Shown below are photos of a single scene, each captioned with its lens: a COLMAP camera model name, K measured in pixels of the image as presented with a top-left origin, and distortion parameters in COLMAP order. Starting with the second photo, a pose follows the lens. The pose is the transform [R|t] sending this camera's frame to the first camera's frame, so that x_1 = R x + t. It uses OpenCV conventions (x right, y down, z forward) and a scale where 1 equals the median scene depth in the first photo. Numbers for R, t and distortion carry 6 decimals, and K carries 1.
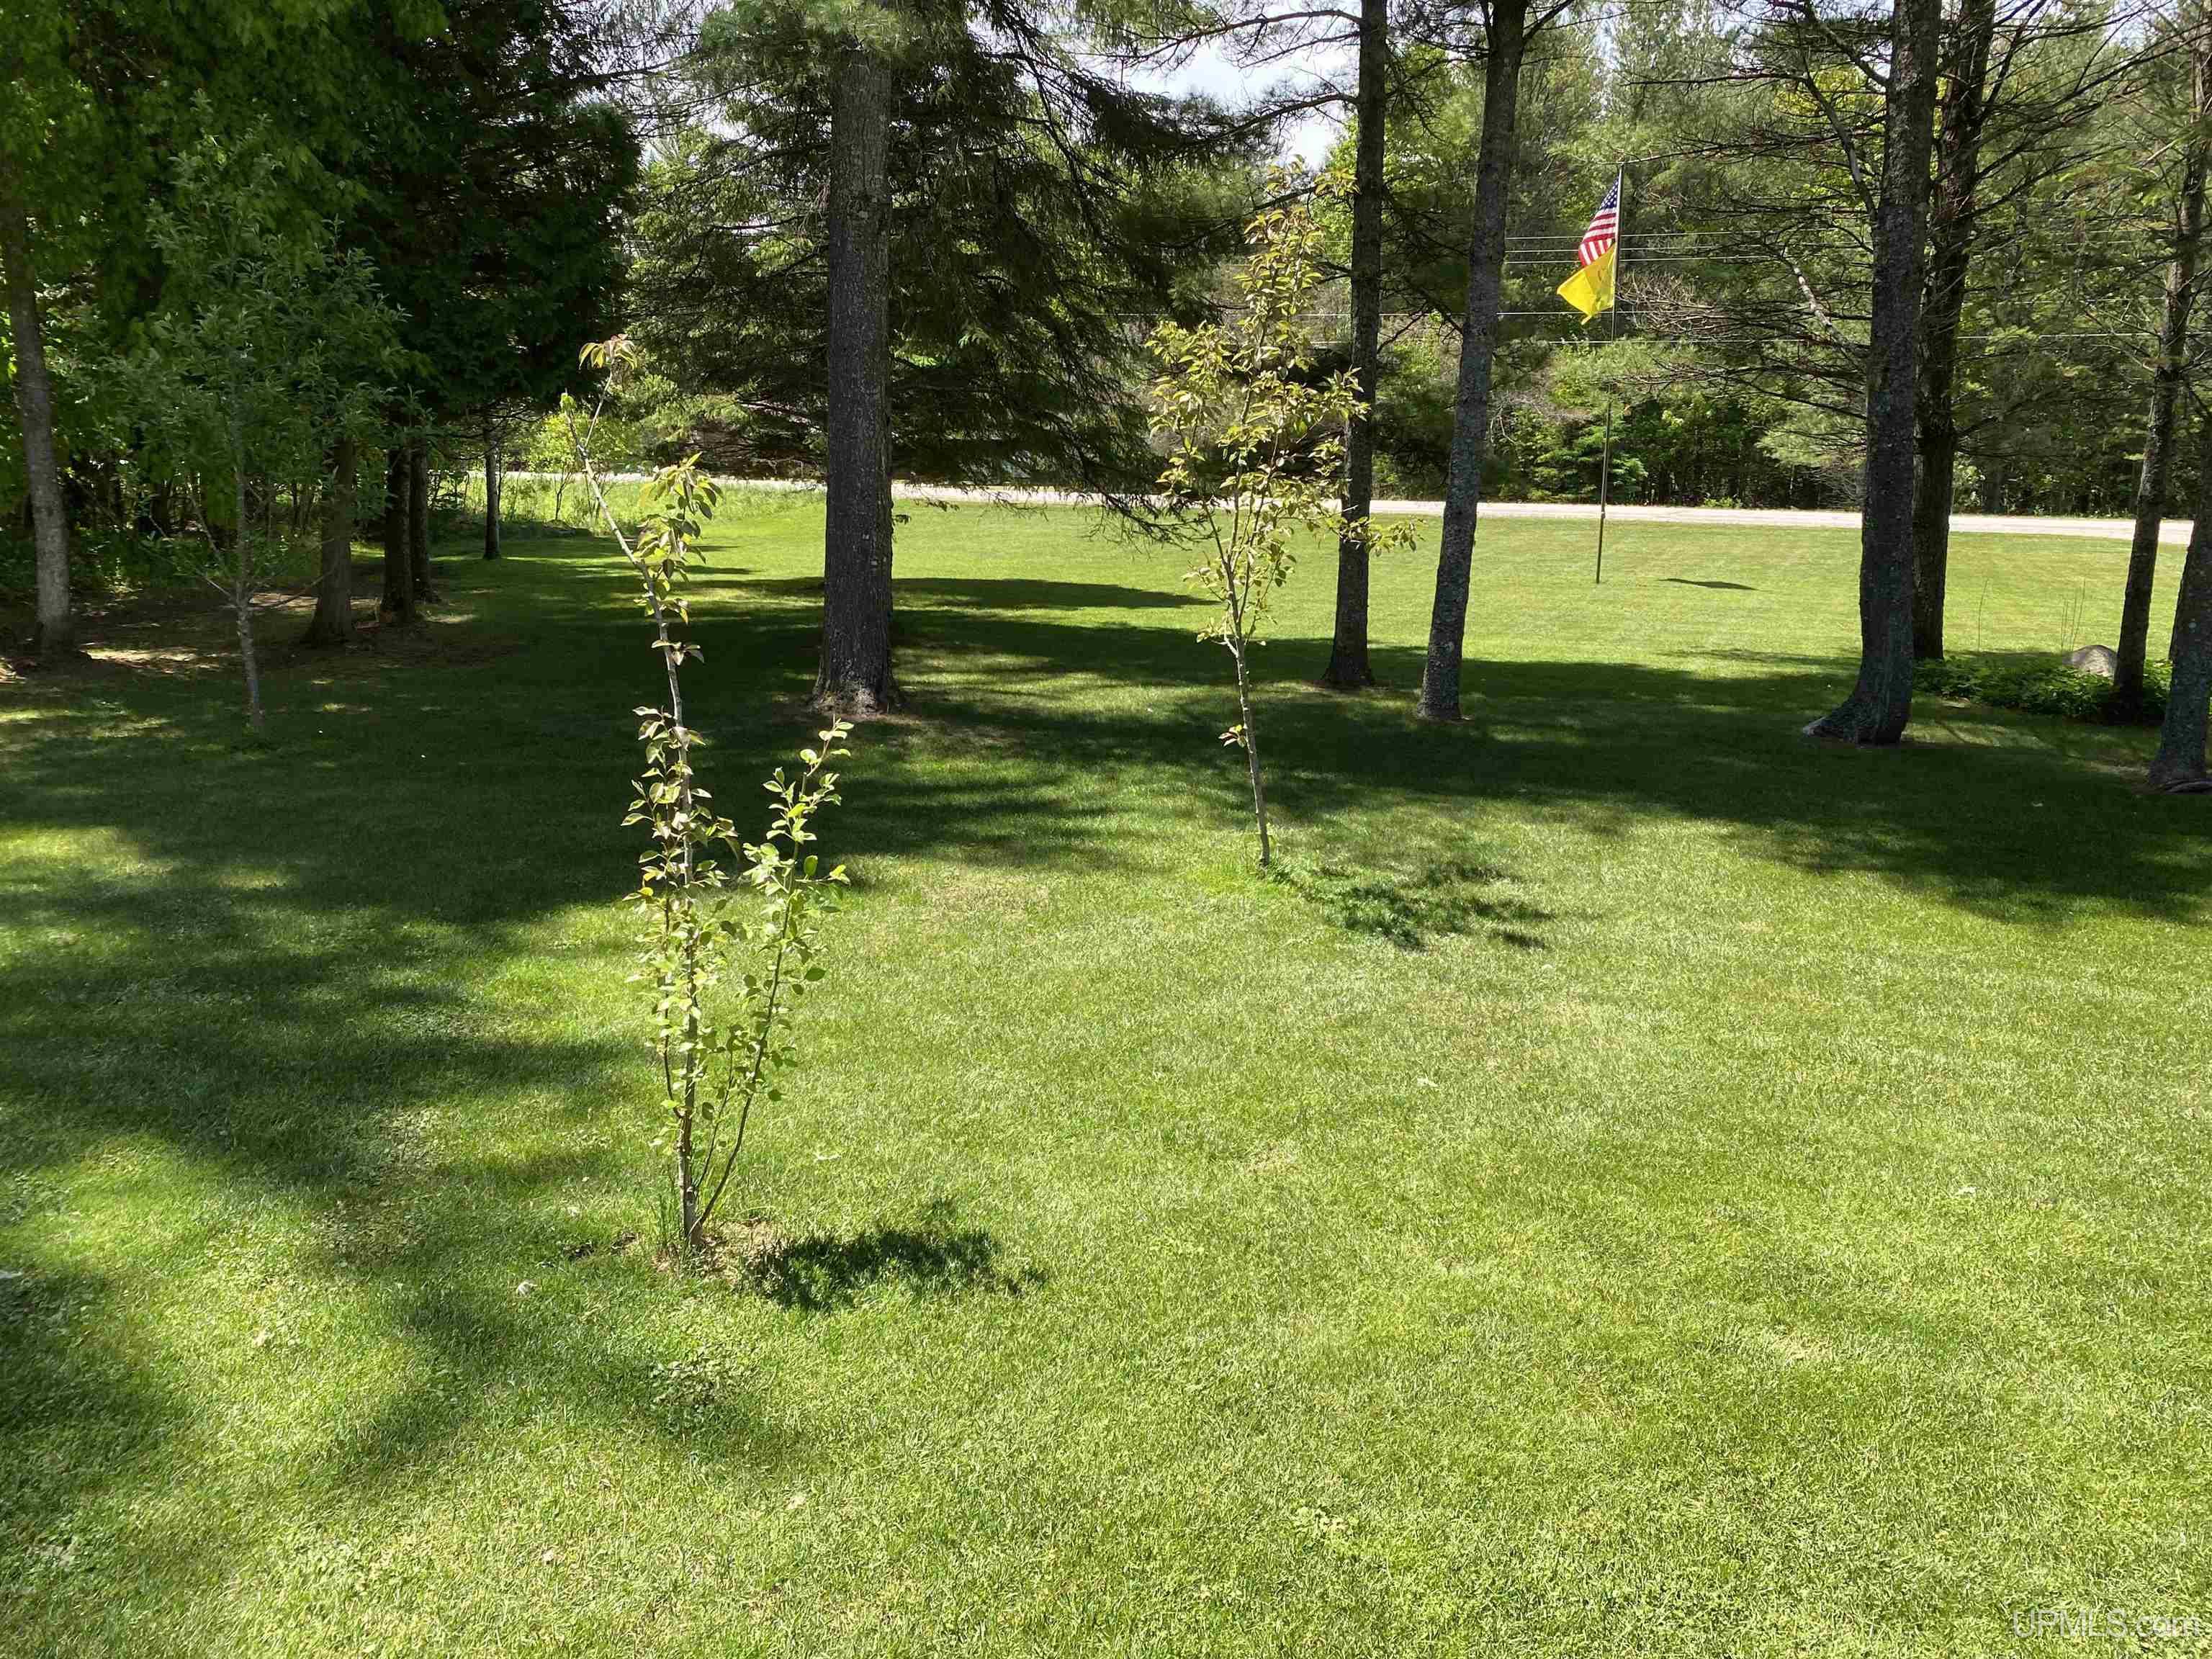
lens RADIAL K [[1657.1, 0, 1098.6], [0, 1657.1, 834.8], [0, 0, 1]] dist [0.030036, -0.001779]
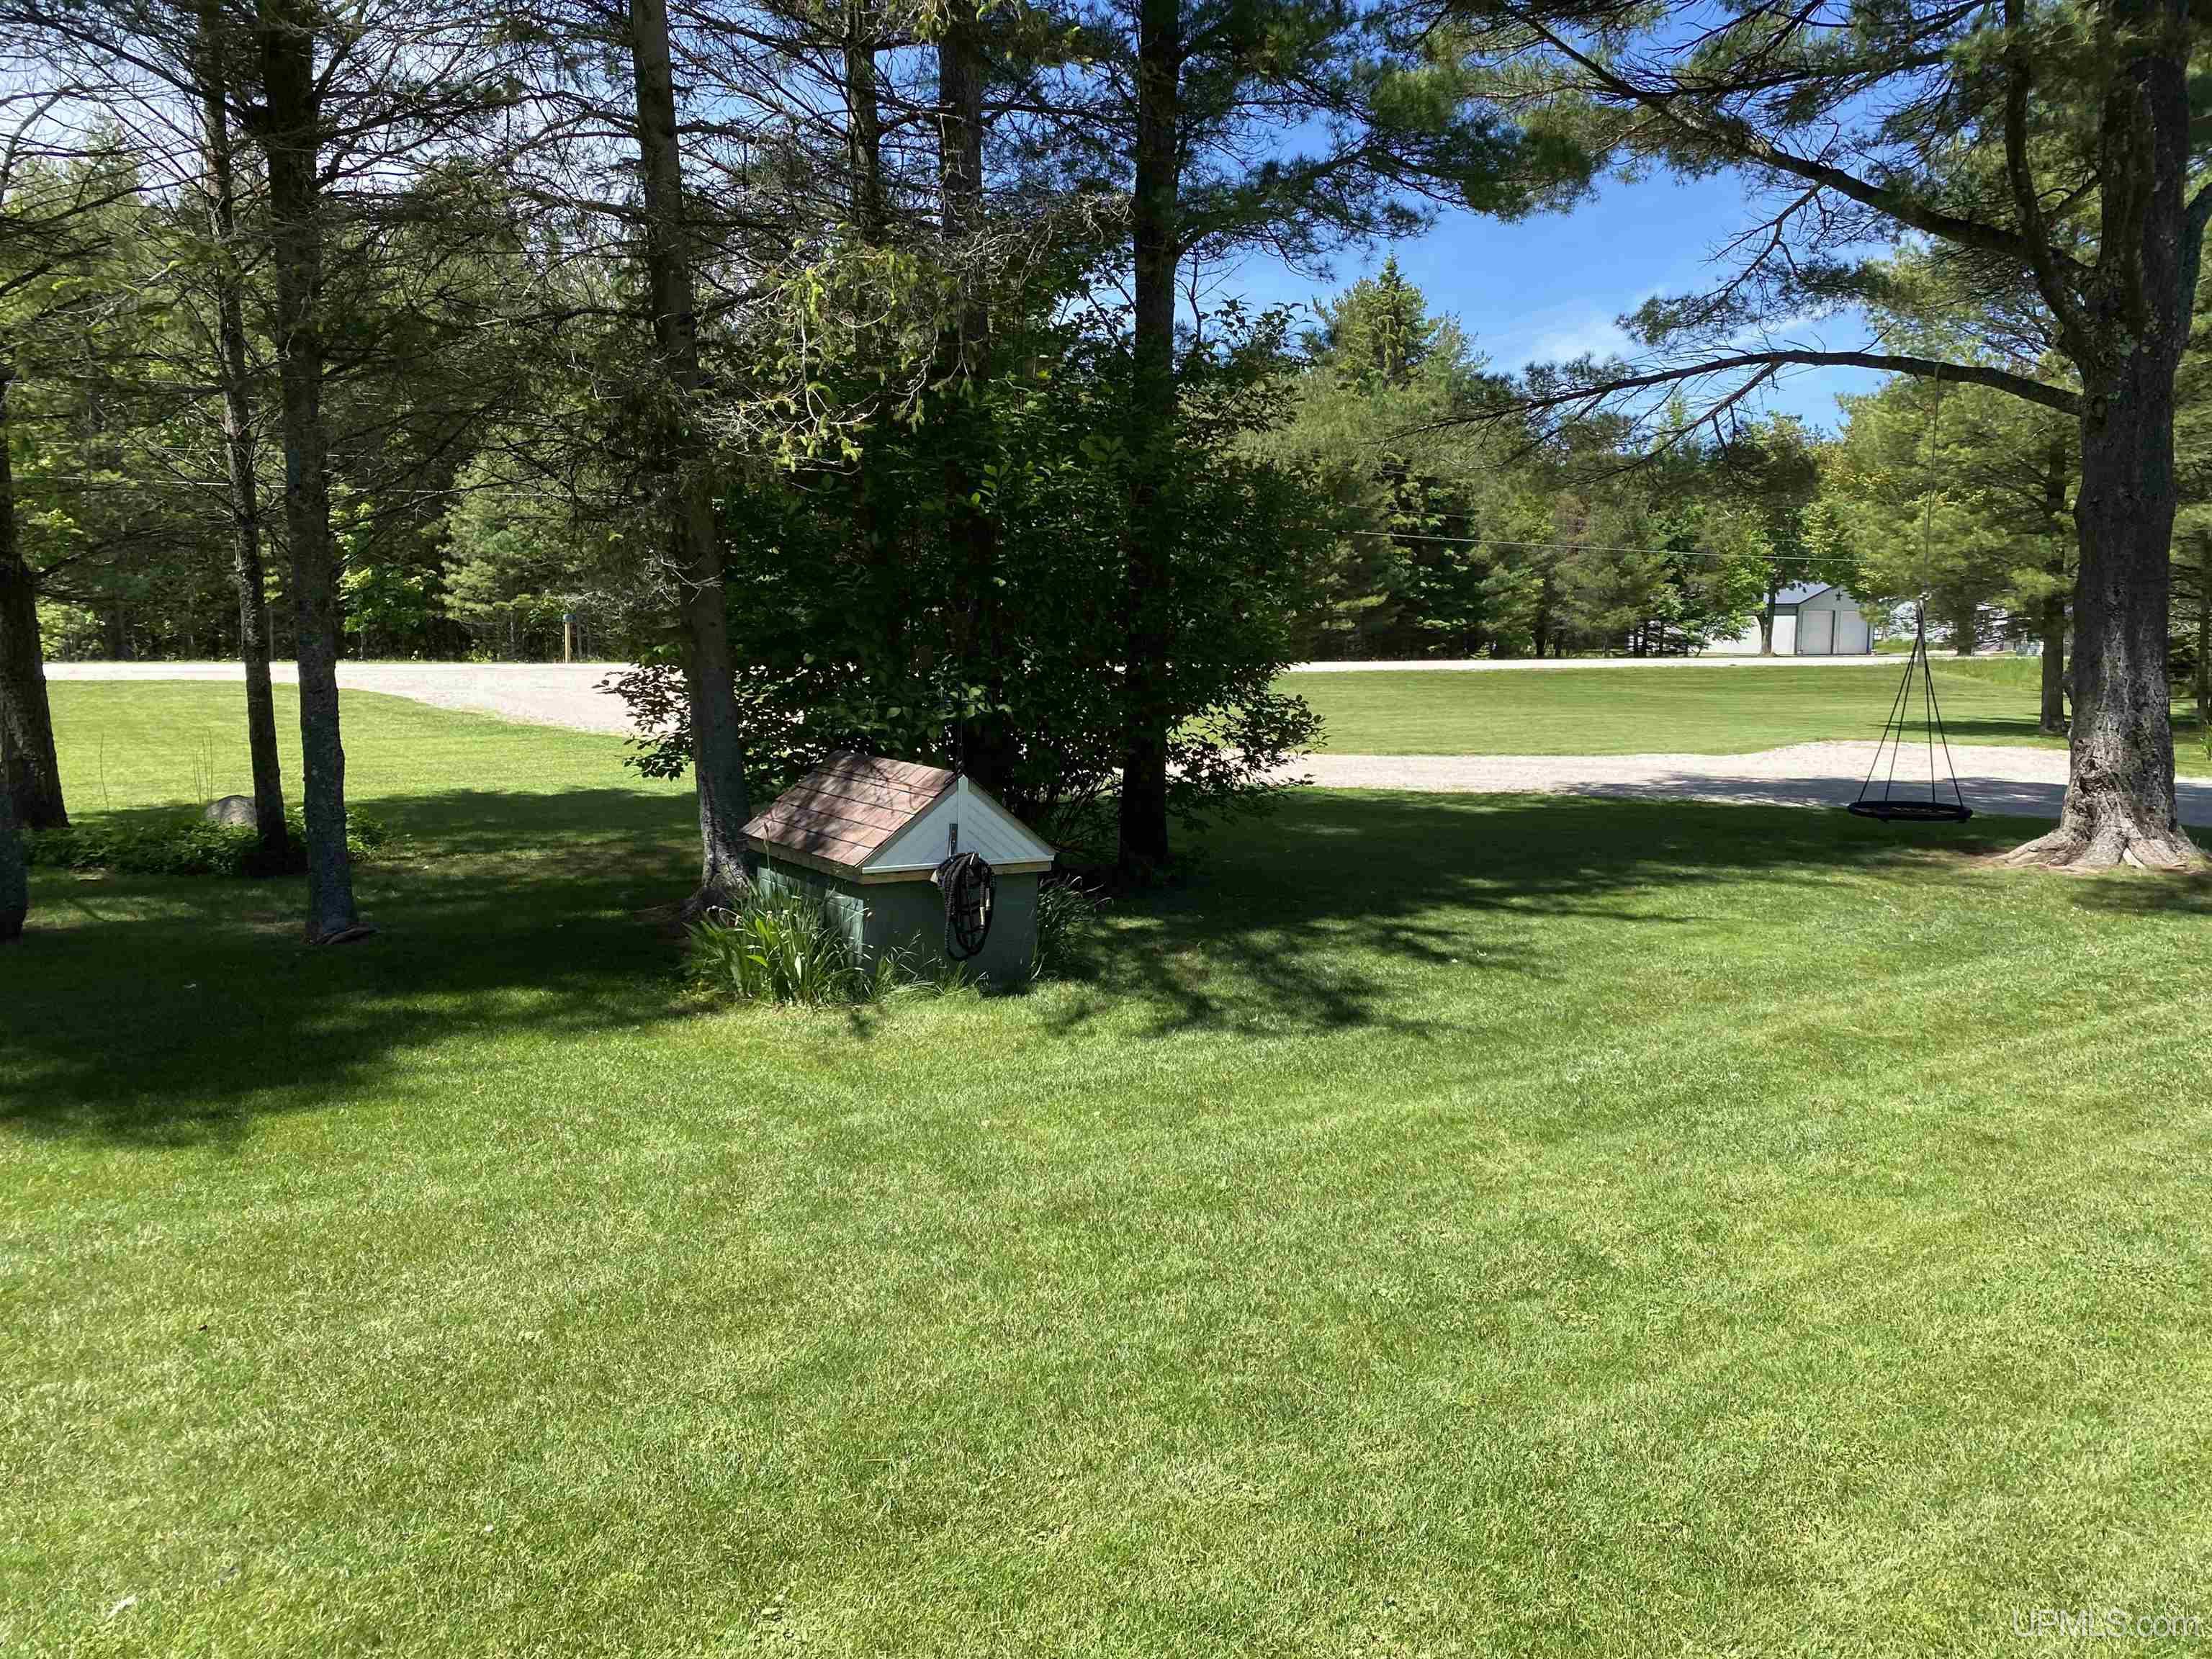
lens RADIAL K [[1657.1, 0, 1104.1], [0, 1657.1, 833.9], [0, 0, 1]] dist [0.030036, -0.001779]
pose [[0.537814, -0.127821, 0.833317, 0.080463], [0.198672, 0.979817, 0.022071, -0.015967], [-0.819320, 0.153687, 0.552354, 0.092396]]
